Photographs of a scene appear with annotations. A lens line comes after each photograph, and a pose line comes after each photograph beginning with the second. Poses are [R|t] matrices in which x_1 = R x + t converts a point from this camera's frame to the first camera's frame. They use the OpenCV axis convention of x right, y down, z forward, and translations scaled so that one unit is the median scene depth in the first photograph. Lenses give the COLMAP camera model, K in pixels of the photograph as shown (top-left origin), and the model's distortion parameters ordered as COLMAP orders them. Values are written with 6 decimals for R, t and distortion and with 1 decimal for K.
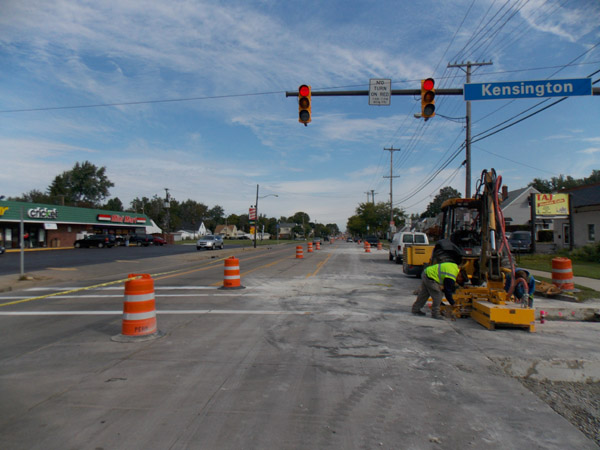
lens RADIAL K [[393.4, 0, 319.9], [0, 393.4, 236.7], [0, 0, 1]] dist [-0.003570, -0.001211]
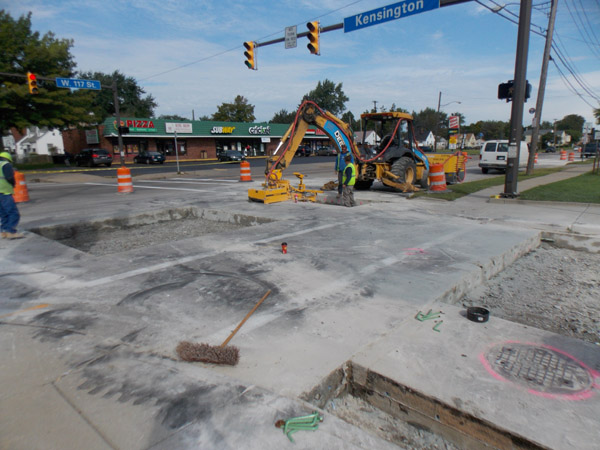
lens RADIAL K [[402.7, 0, 300.0], [0, 402.7, 225.0], [0, 0, 1]] dist [0.010320, 0.000288]
pose [[0.794090, 0.107853, -0.598154, 0.084162], [0.007783, 0.982245, 0.187441, 0.000522], [0.607750, -0.153501, 0.779151, -0.012609]]
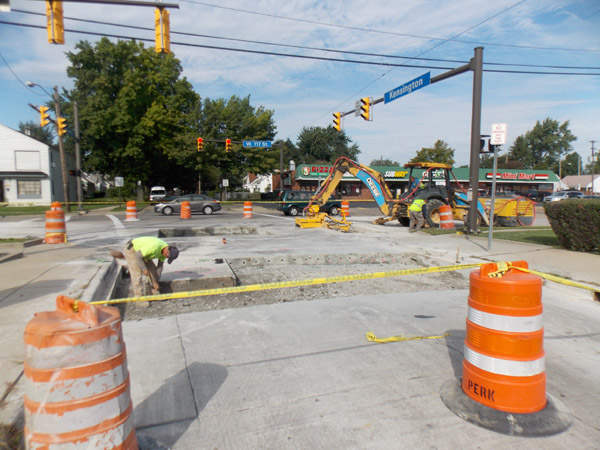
lens RADIAL K [[396.6, 0, 303.1], [0, 396.6, 236.7], [0, 0, 1]] dist [0.001494, -0.000628]
pose [[0.388559, 0.113657, -0.914387, 0.139083], [-0.013079, 0.992944, 0.117864, 0.000383], [0.921331, -0.033838, 0.387304, 0.003743]]
